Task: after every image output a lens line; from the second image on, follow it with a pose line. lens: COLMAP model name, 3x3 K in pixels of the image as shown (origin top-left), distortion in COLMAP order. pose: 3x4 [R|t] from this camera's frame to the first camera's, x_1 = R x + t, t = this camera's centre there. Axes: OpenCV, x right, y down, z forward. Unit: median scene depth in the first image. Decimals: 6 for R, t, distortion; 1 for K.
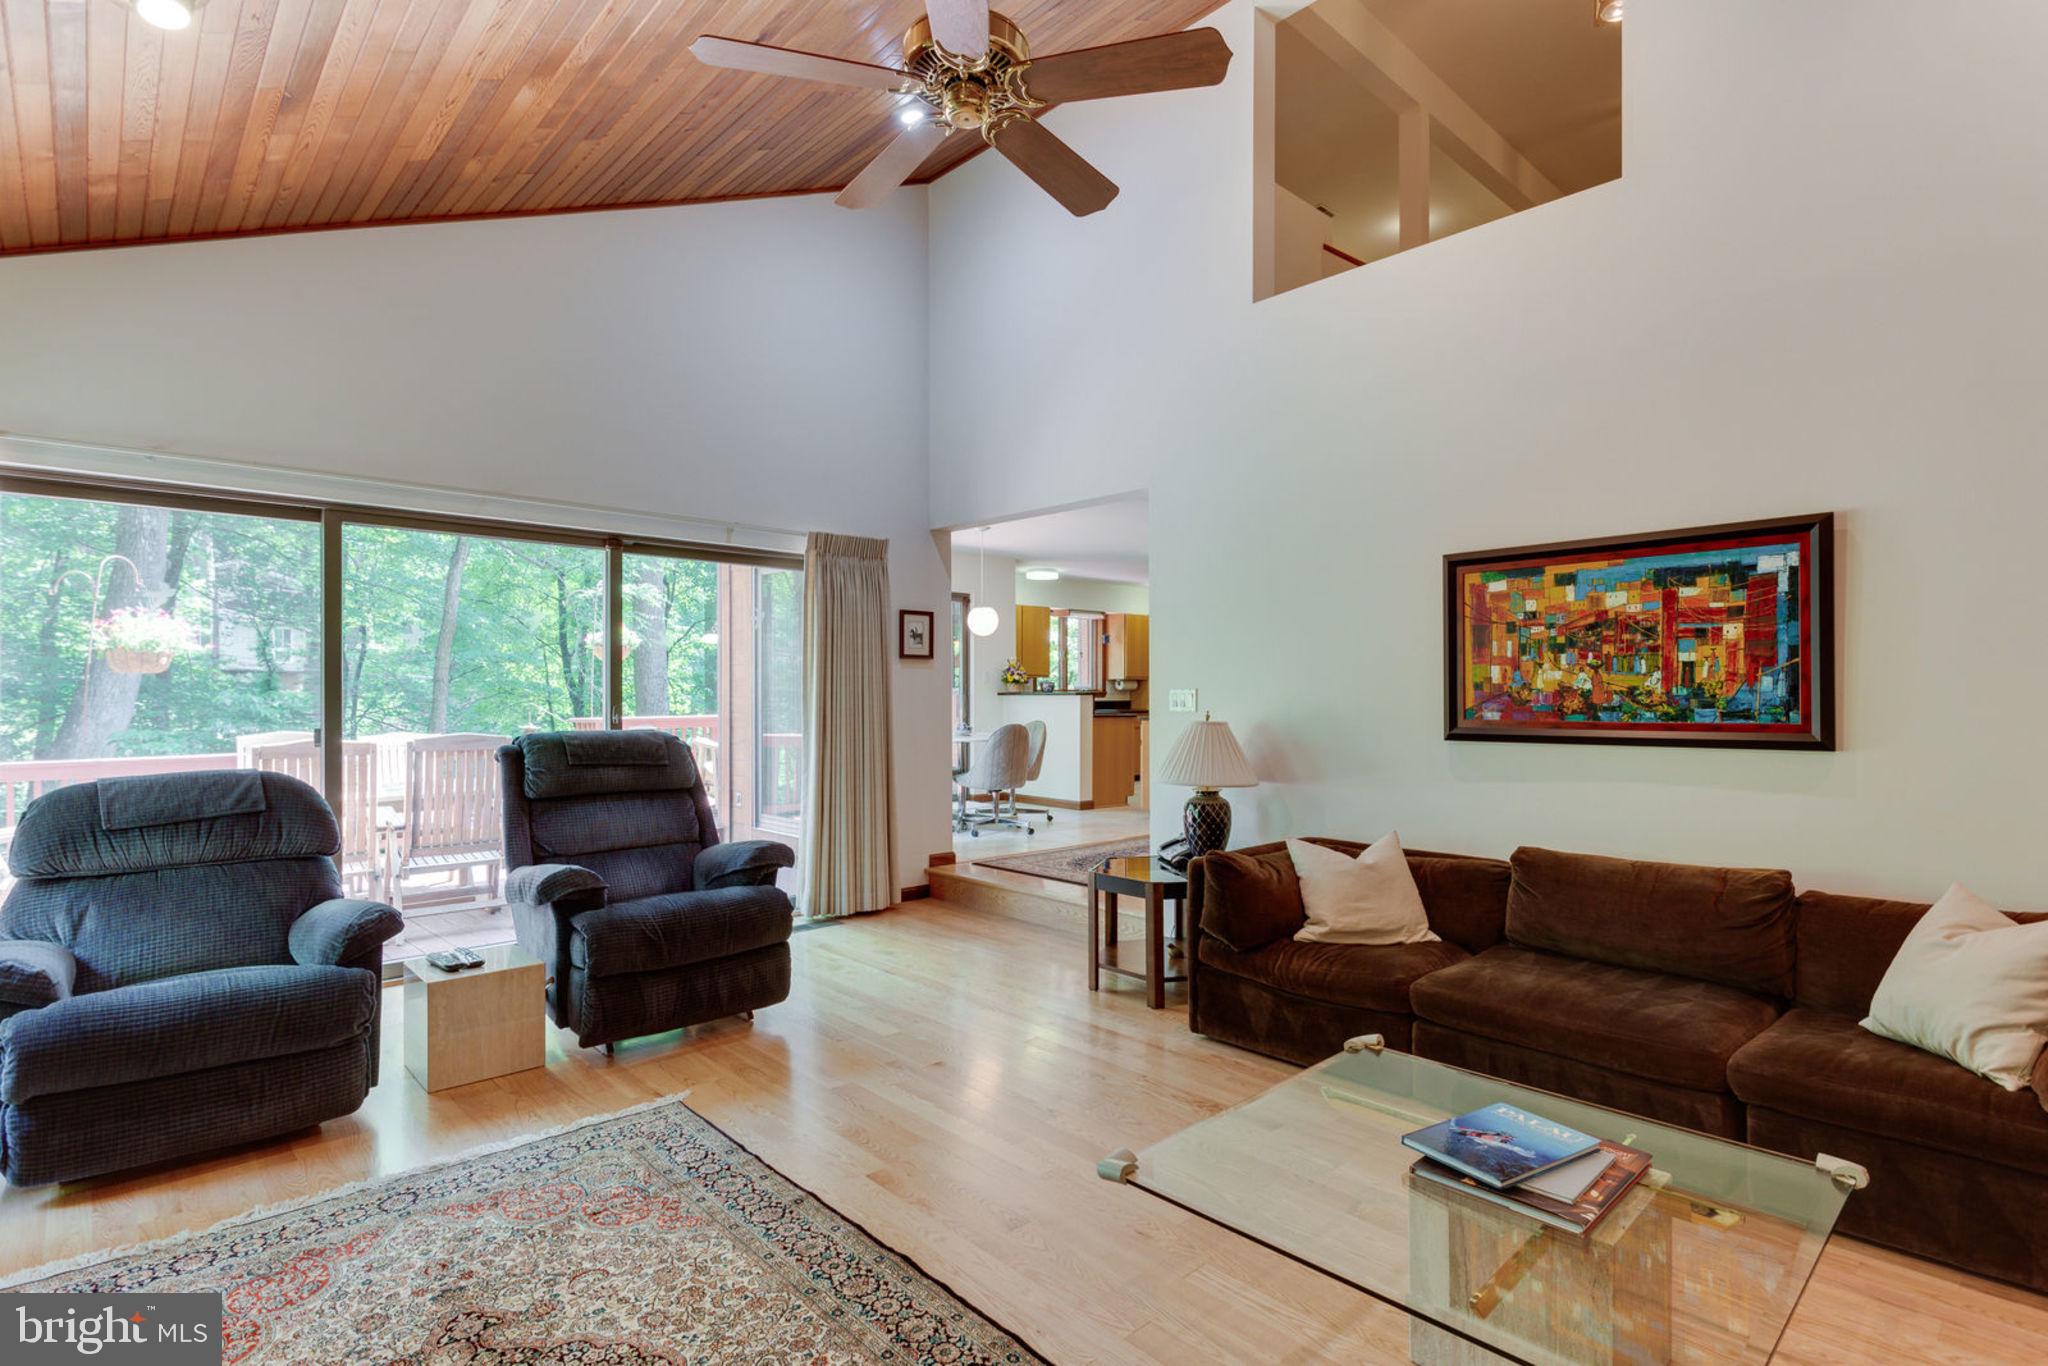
lens RADIAL K [[1011.4, 0, 980.9], [0, 1011.4, 694.6], [0, 0, 1]] dist [0.001097, -0.001798]
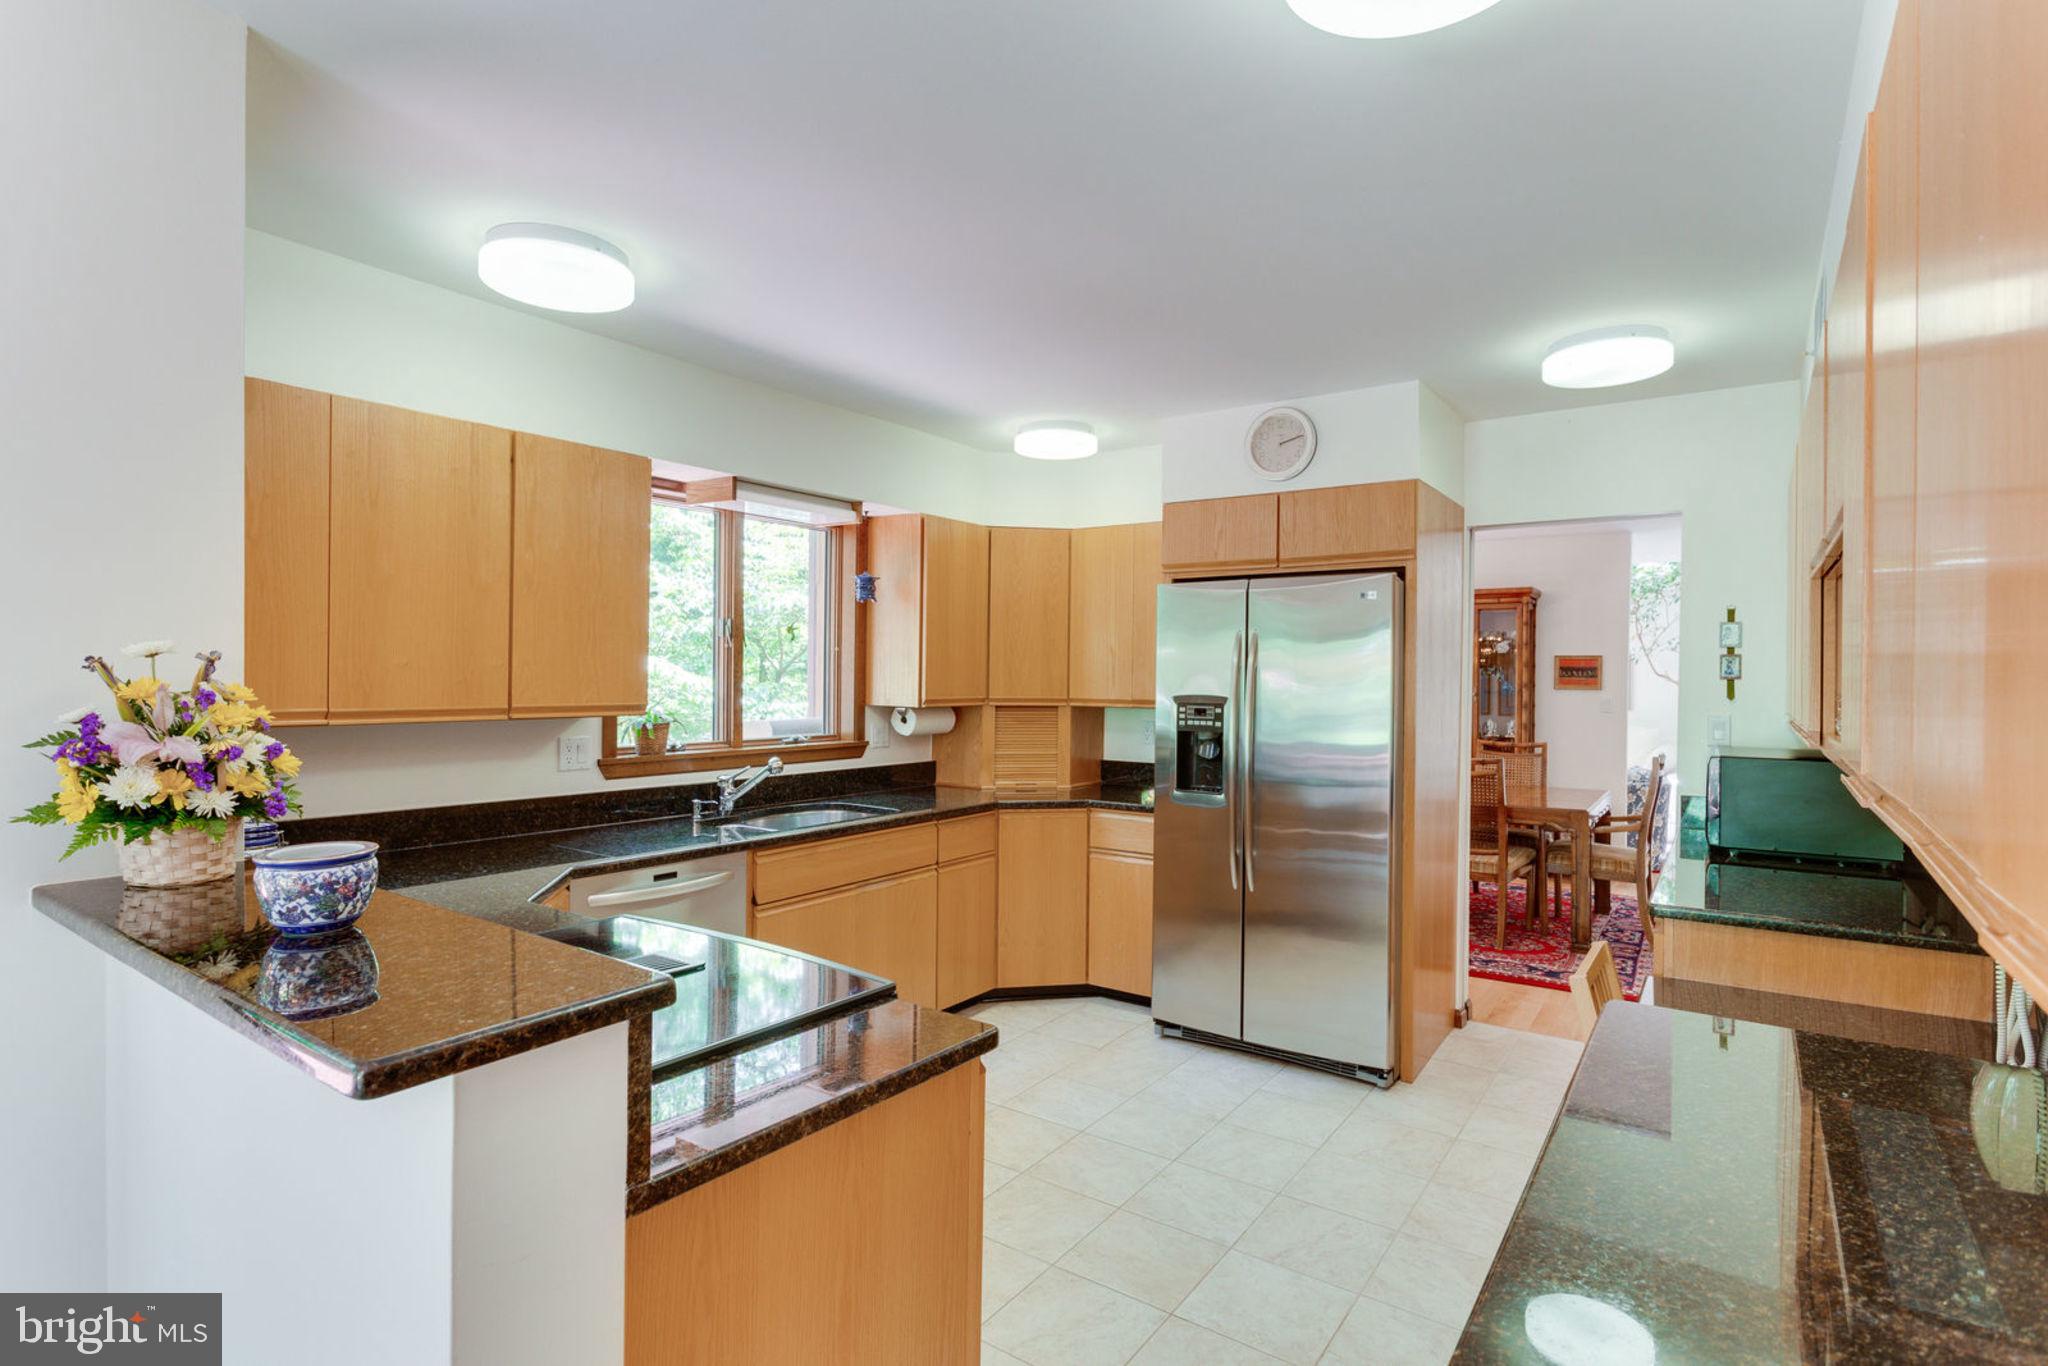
lens RADIAL K [[1011.4, 0, 1005.8], [0, 1011.4, 676.9], [0, 0, 1]] dist [0.001097, -0.001798]
pose [[0.974047, 0.008684, 0.226178, 0.095546], [-0.009294, 0.999955, 0.001631, -0.026803], [-0.226154, -0.003691, 0.974085, 0.676655]]
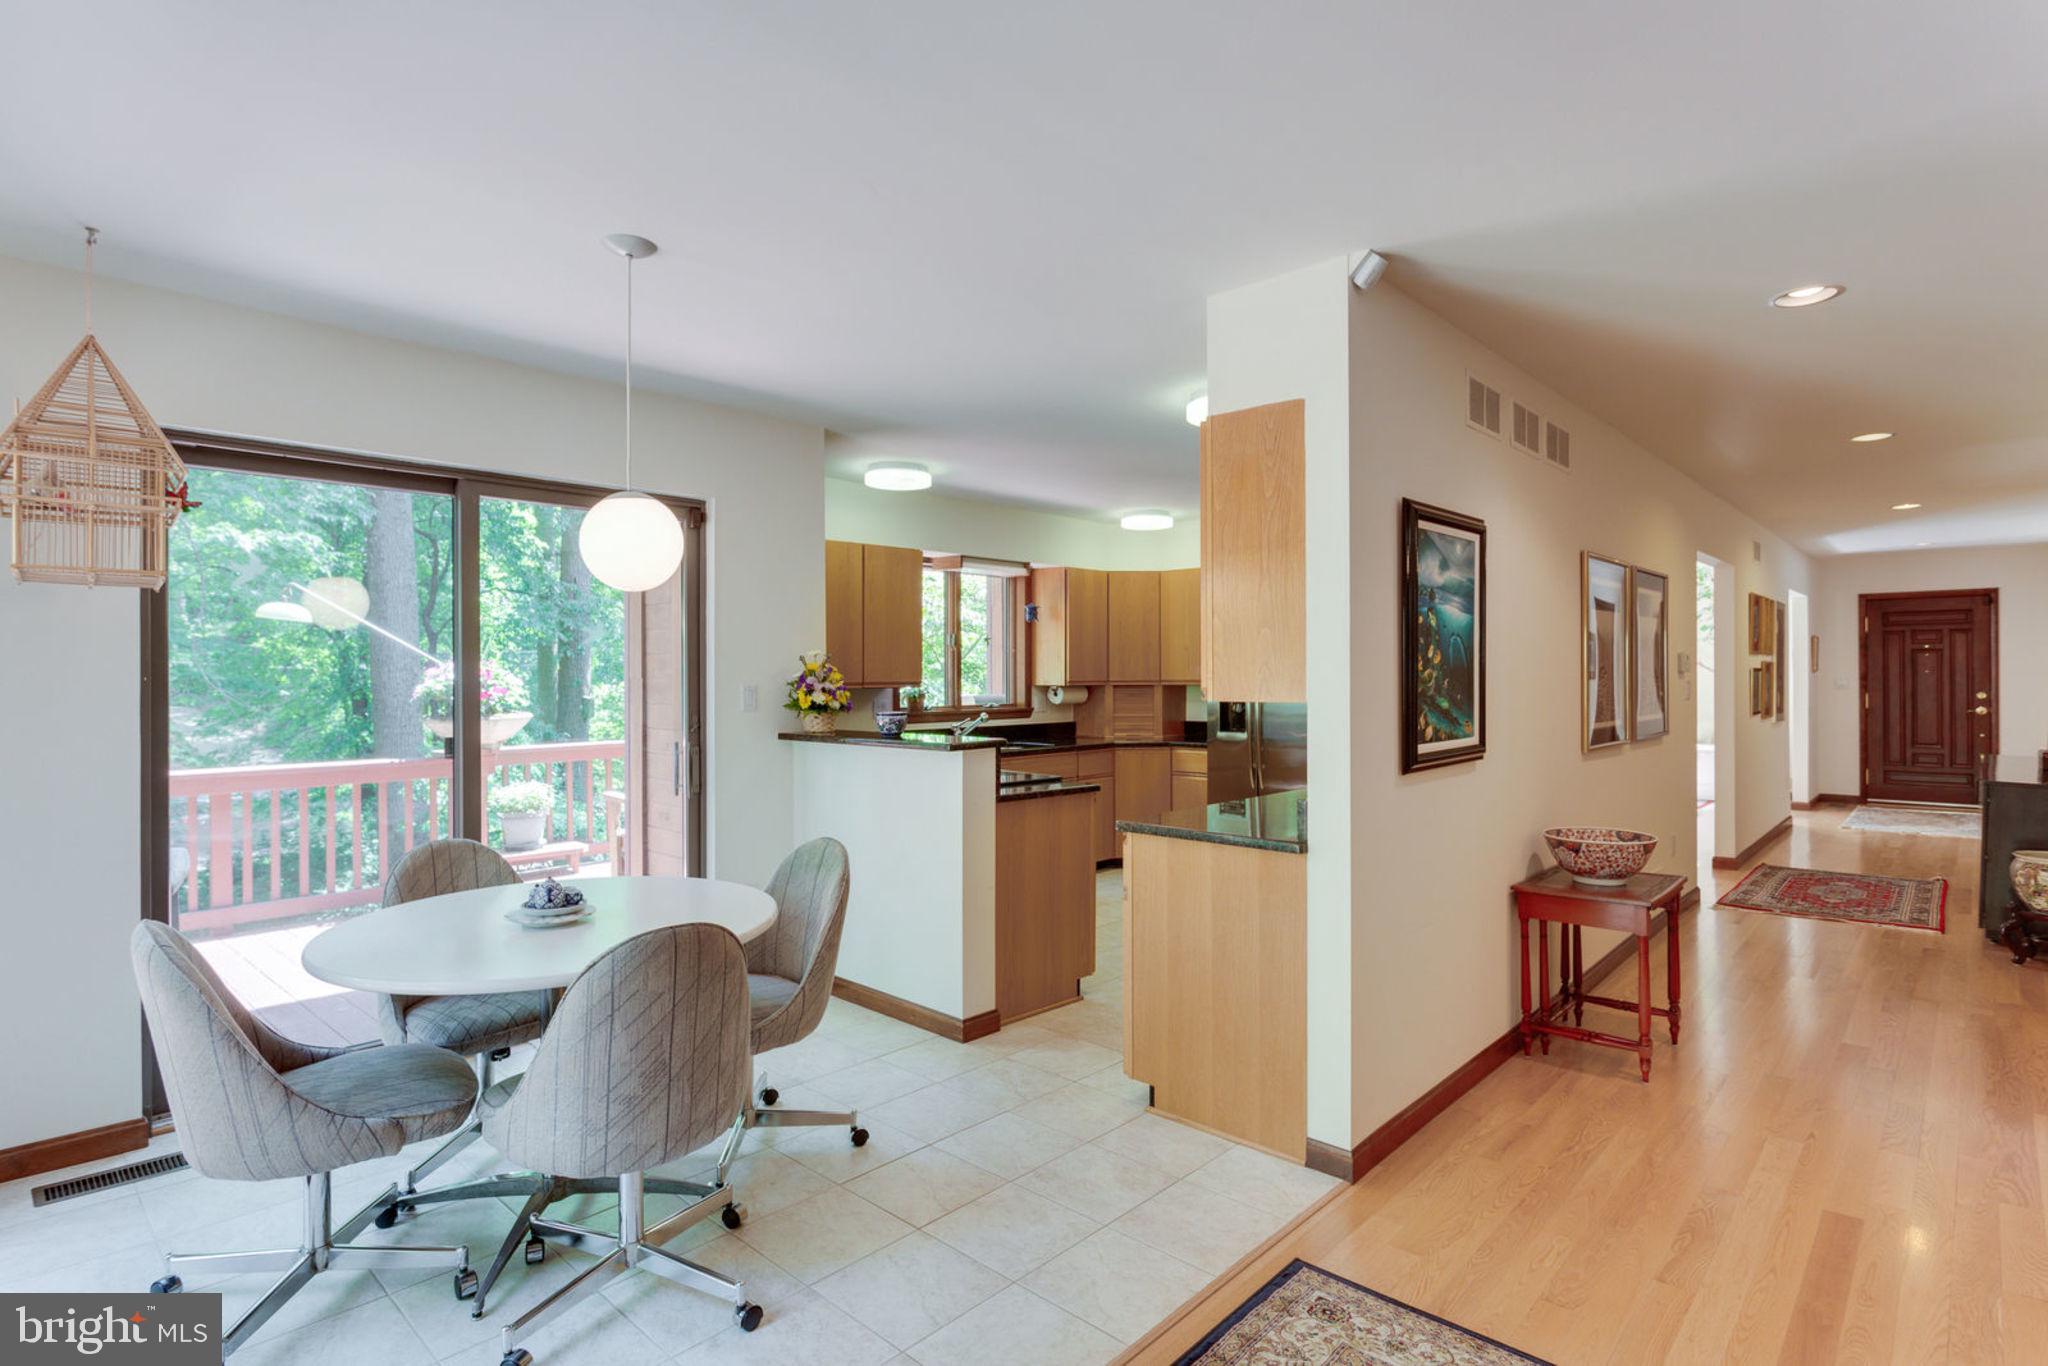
lens RADIAL K [[1011.4, 0, 1011.2], [0, 1011.4, 685.1], [0, 0, 1]] dist [0.001097, -0.001798]
pose [[0.995226, -0.004386, 0.097495, 0.059567], [0.003578, 0.999958, 0.008458, -0.020668], [-0.097528, -0.008069, 0.995200, 0.458548]]
